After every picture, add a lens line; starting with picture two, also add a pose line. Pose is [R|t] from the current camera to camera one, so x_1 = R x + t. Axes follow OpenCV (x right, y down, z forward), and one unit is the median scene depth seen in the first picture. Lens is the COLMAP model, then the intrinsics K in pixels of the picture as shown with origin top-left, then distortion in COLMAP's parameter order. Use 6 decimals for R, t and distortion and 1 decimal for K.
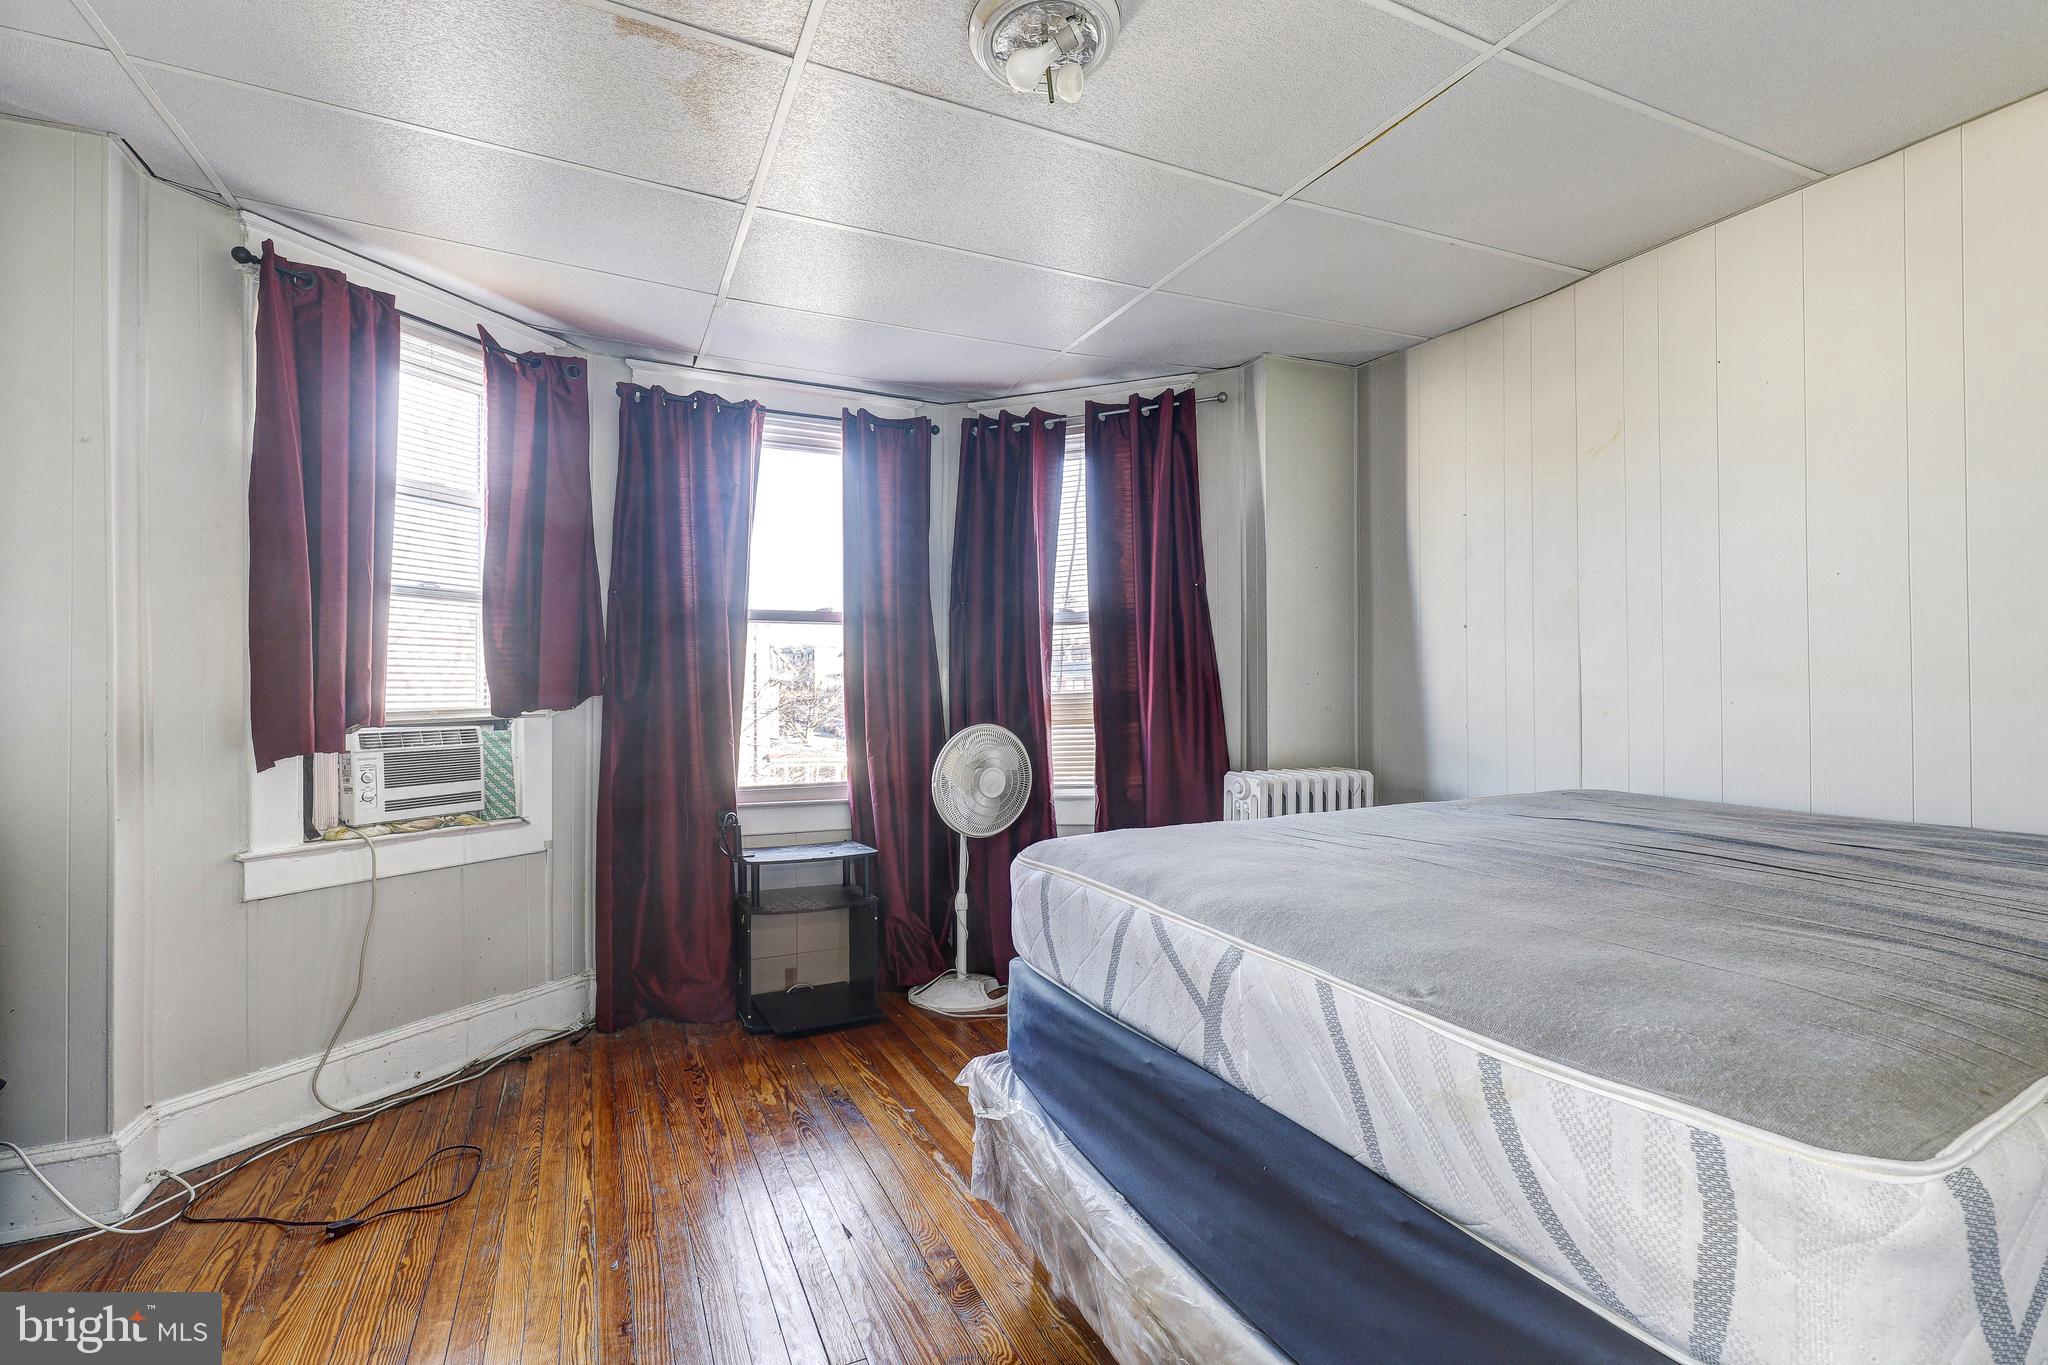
lens RADIAL K [[918.3, 0, 1026.6], [0, 918.3, 677.6], [0, 0, 1]] dist [0.000830, -0.001124]
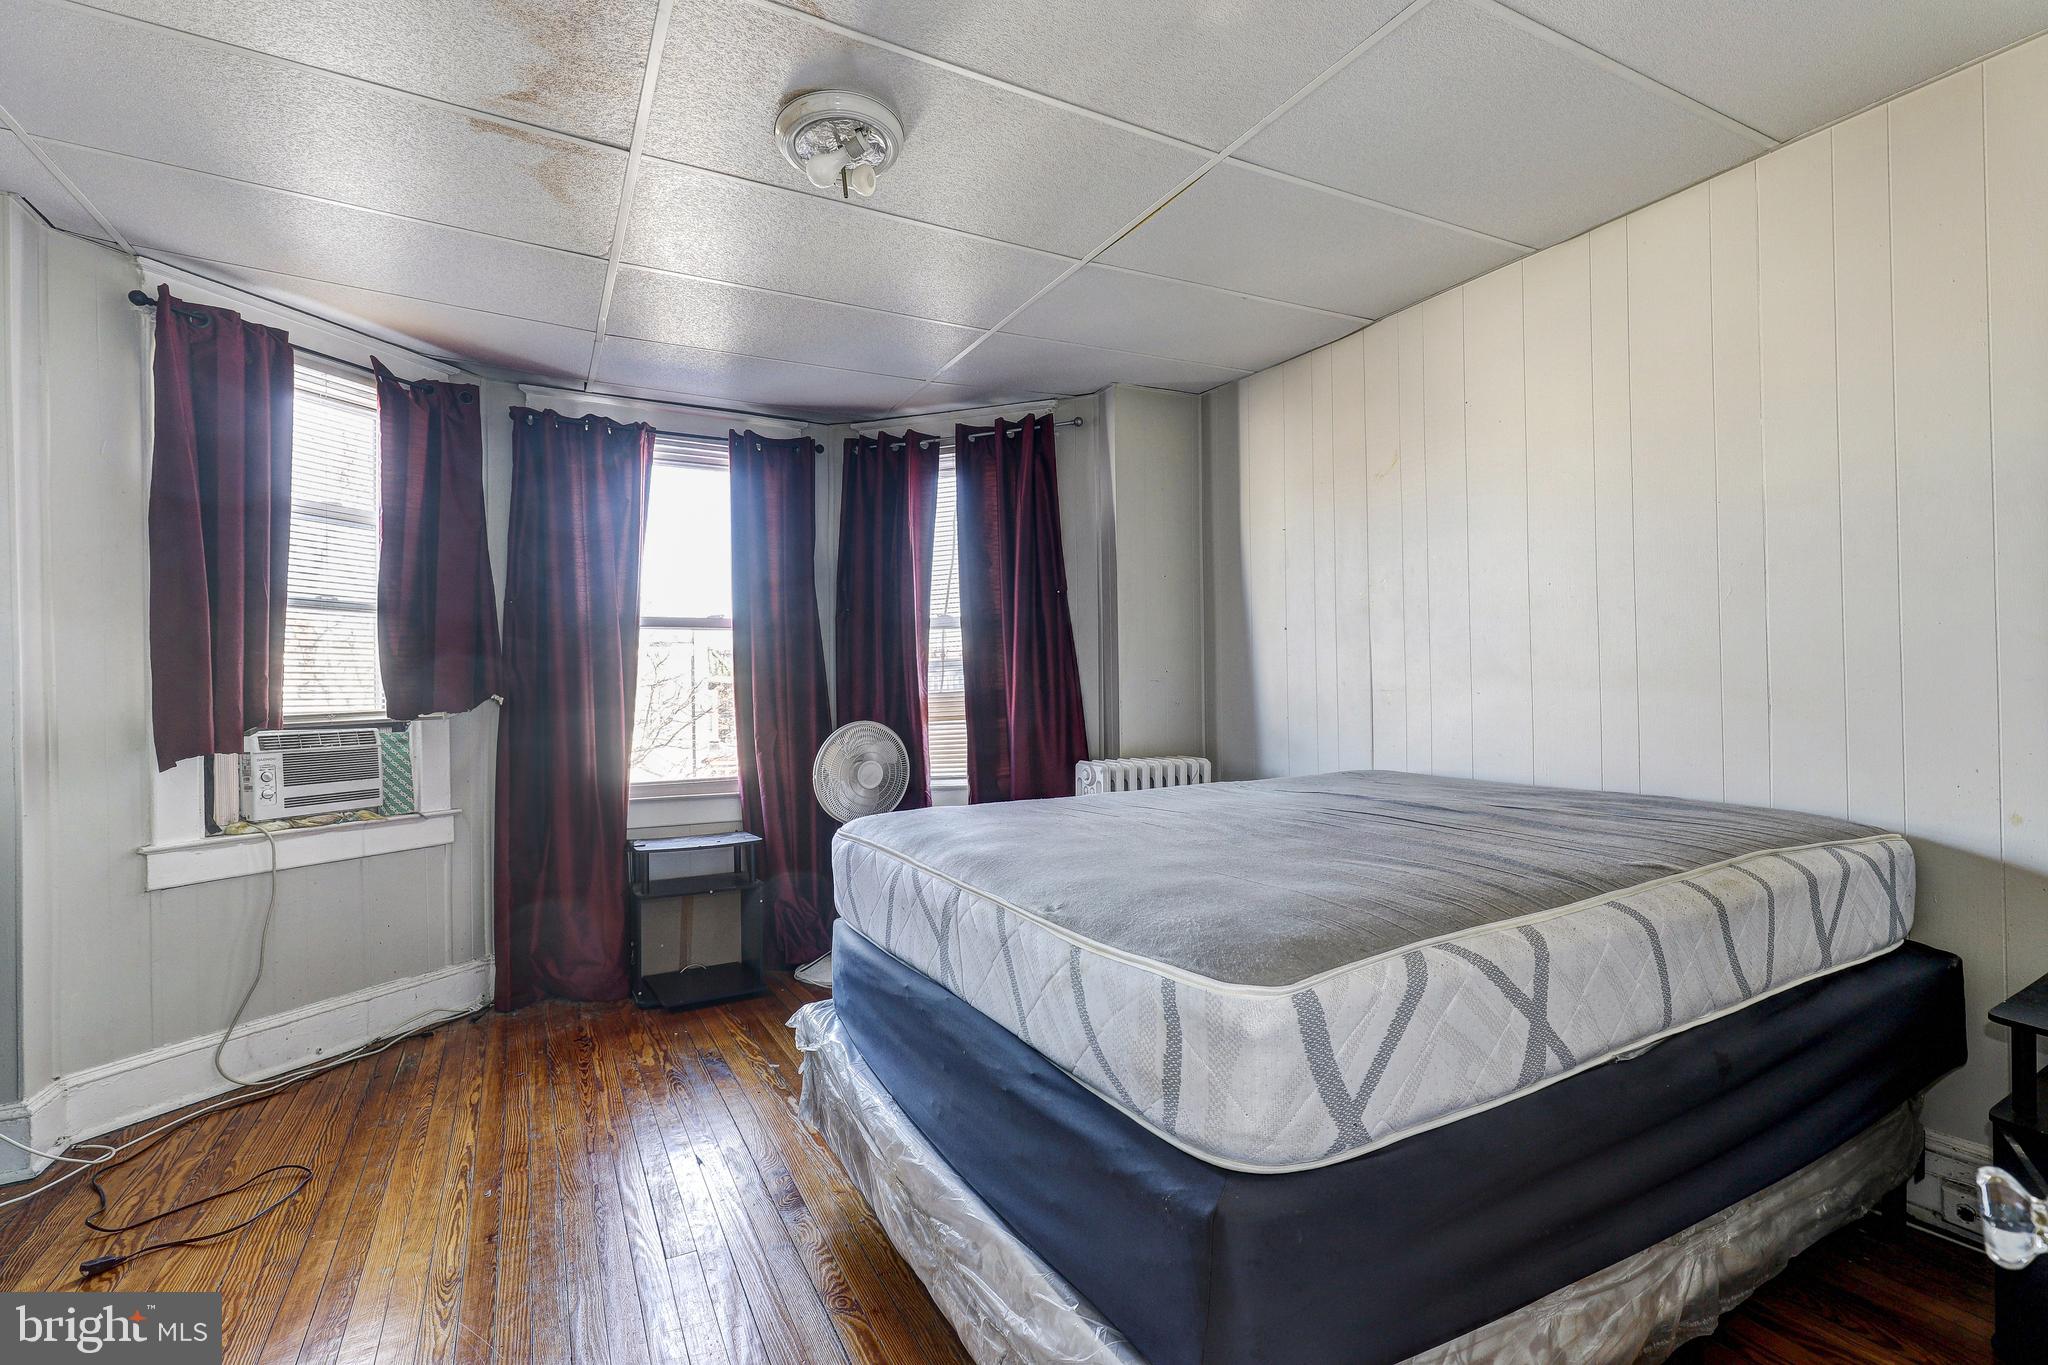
lens RADIAL K [[918.3, 0, 1027.6], [0, 918.3, 678.2], [0, 0, 1]] dist [0.000830, -0.001124]
pose [[0.998417, -0.009810, 0.055385, 0.118945], [0.009770, 0.999952, 0.001000, 0.000882], [-0.055392, -0.000457, 0.998465, -0.130100]]
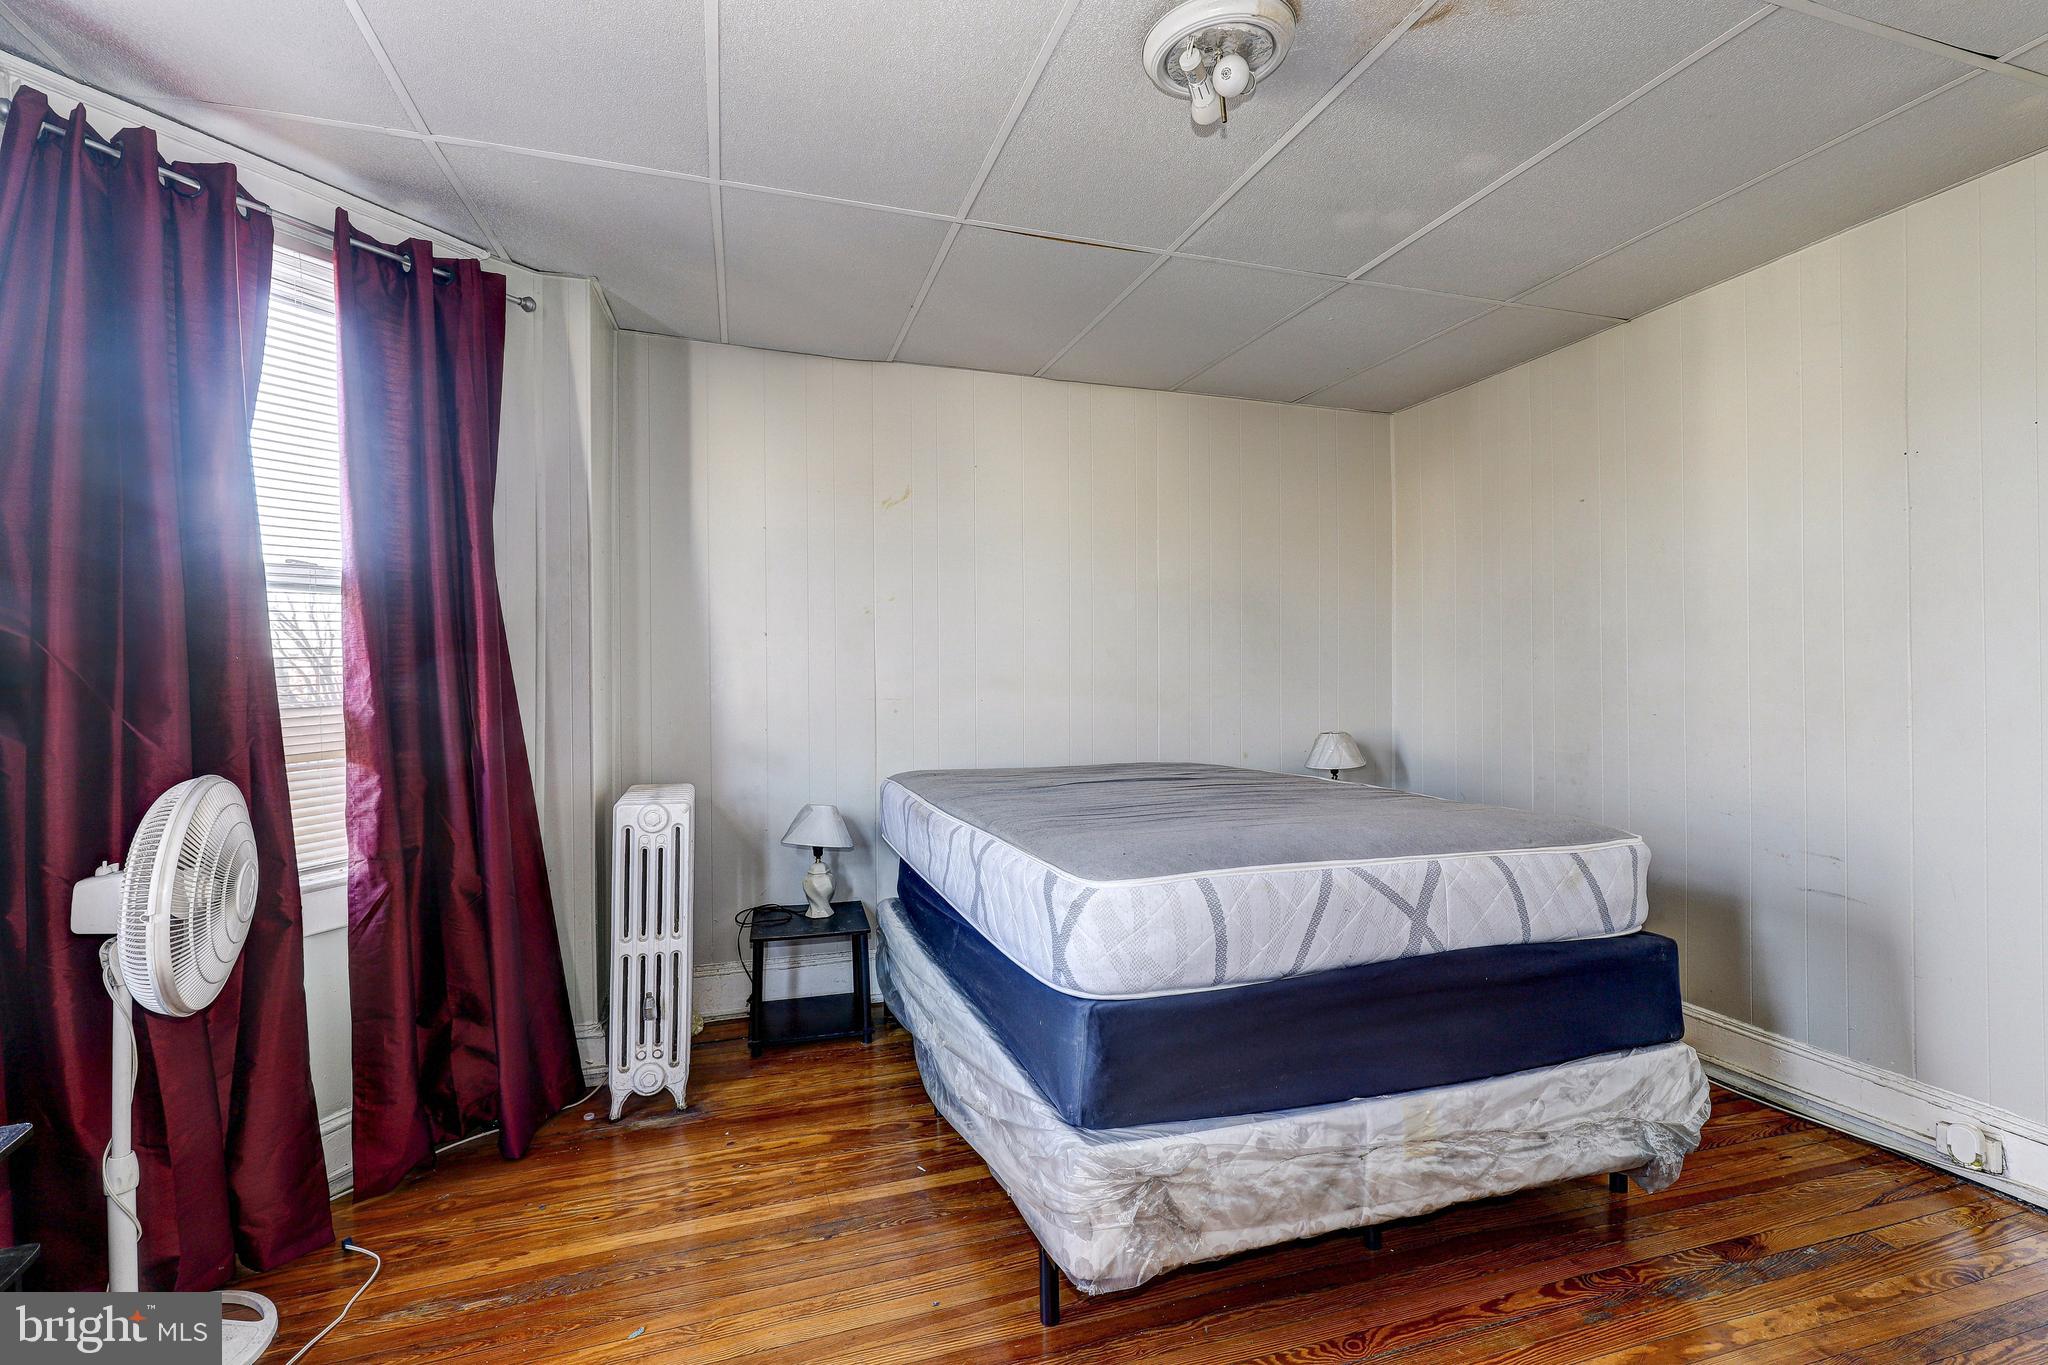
lens RADIAL K [[918.3, 0, 1024.9], [0, 918.3, 687.2], [0, 0, 1]] dist [0.000830, -0.001124]
pose [[0.129276, -0.002393, 0.991606, -0.633177], [-0.002238, 0.999994, 0.002705, 0.000923], [-0.991606, -0.002569, 0.129270, 0.681266]]
